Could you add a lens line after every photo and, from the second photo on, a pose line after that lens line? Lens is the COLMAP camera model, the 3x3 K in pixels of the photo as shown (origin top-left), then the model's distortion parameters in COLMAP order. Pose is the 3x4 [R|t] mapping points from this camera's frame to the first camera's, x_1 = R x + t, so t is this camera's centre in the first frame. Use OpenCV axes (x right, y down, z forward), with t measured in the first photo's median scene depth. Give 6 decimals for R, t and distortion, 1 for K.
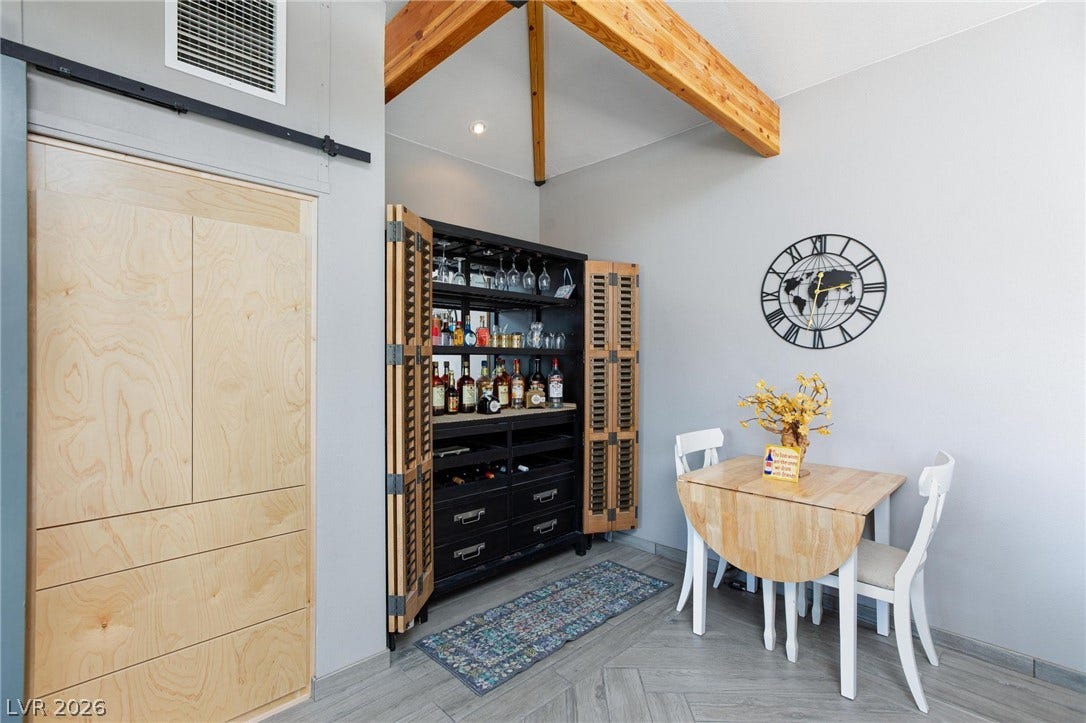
lens RADIAL K [[504.9, 0, 543.0], [0, 504.9, 361.0], [0, 0, 1]] dist [-0.003043, 0.001188]
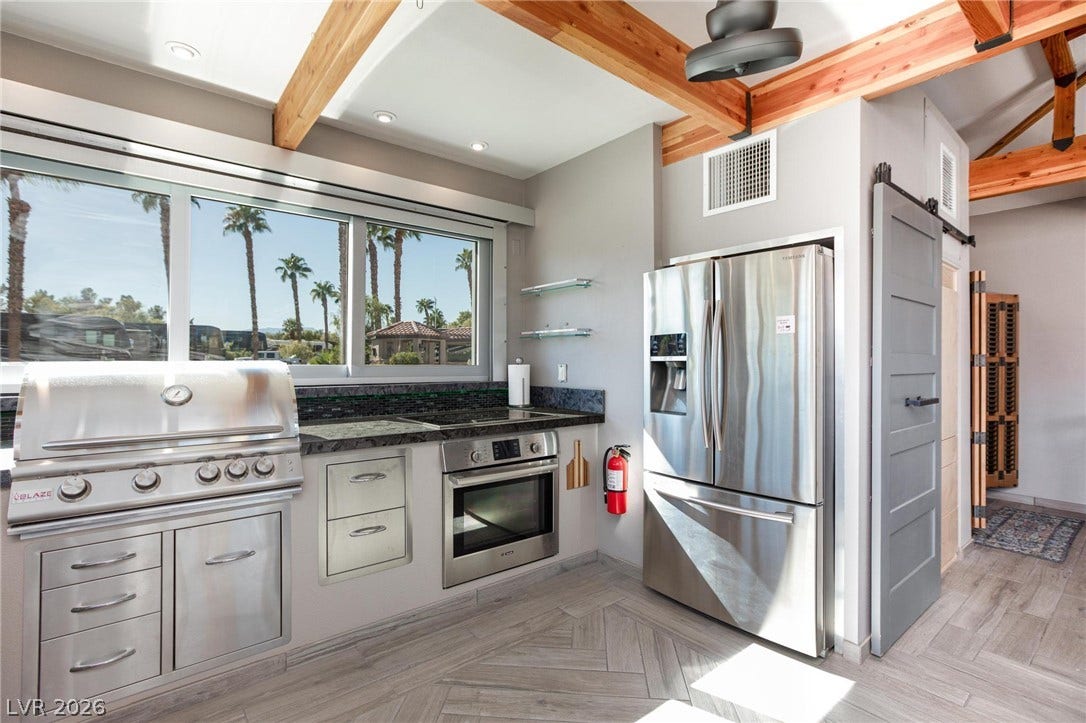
lens RADIAL K [[485.2, 0, 543.5], [0, 485.2, 360.4], [0, 0, 1]] dist [0.001965, 0.000352]
pose [[0.994812, 0.002595, -0.101701, -0.988608], [-0.003434, 0.999962, -0.008075, 0.003252], [0.101677, 0.008382, 0.994782, -0.468688]]
